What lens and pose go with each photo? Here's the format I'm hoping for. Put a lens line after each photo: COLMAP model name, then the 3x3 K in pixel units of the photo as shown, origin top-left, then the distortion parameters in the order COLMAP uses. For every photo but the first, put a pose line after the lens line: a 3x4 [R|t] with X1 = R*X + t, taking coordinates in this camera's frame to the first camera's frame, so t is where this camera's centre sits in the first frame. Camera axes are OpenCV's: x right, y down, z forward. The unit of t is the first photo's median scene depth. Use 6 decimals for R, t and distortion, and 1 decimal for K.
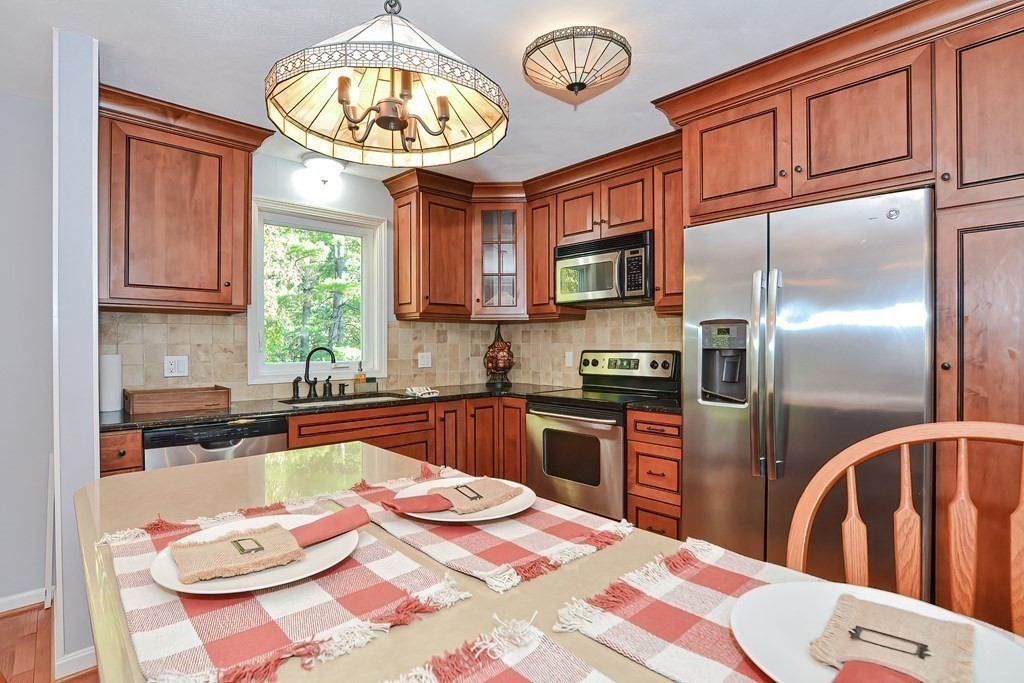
lens RADIAL K [[508.0, 0, 504.8], [0, 508.0, 341.6], [0, 0, 1]] dist [-0.018022, 0.000380]
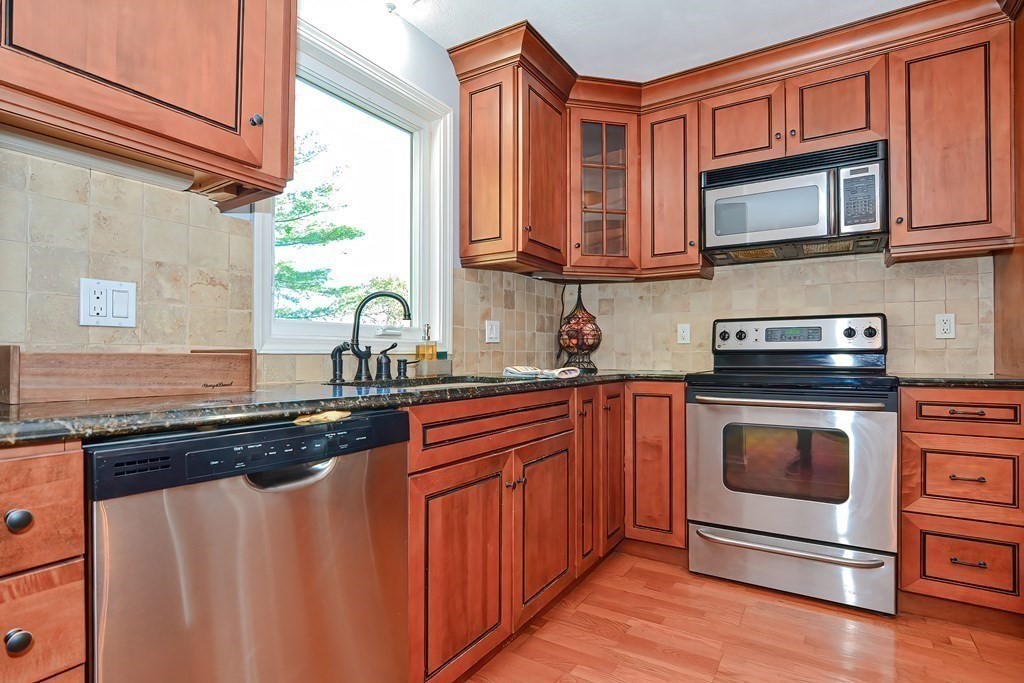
lens RADIAL K [[499.3, 0, 515.9], [0, 499.3, 350.3], [0, 0, 1]] dist [-0.019812, 0.000687]
pose [[0.965797, 0.008754, 0.259151, -0.360448], [-0.006972, 0.999945, -0.007792, 0.079137], [-0.259205, 0.005719, 0.965805, 0.419889]]
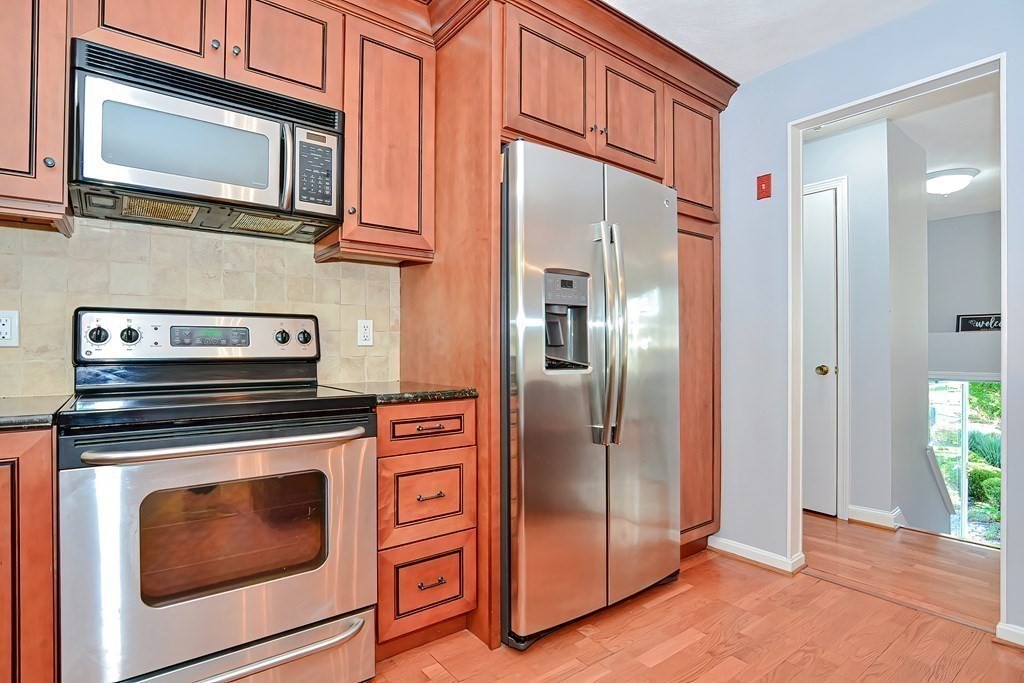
lens RADIAL K [[518.5, 0, 488.8], [0, 518.5, 345.9], [0, 0, 1]] dist [-0.022706, 0.000637]
pose [[0.092747, 0.010998, 0.995629, -0.281564], [-0.004688, 0.999933, -0.010609, 0.060436], [-0.995679, -0.003684, 0.092793, 0.692299]]
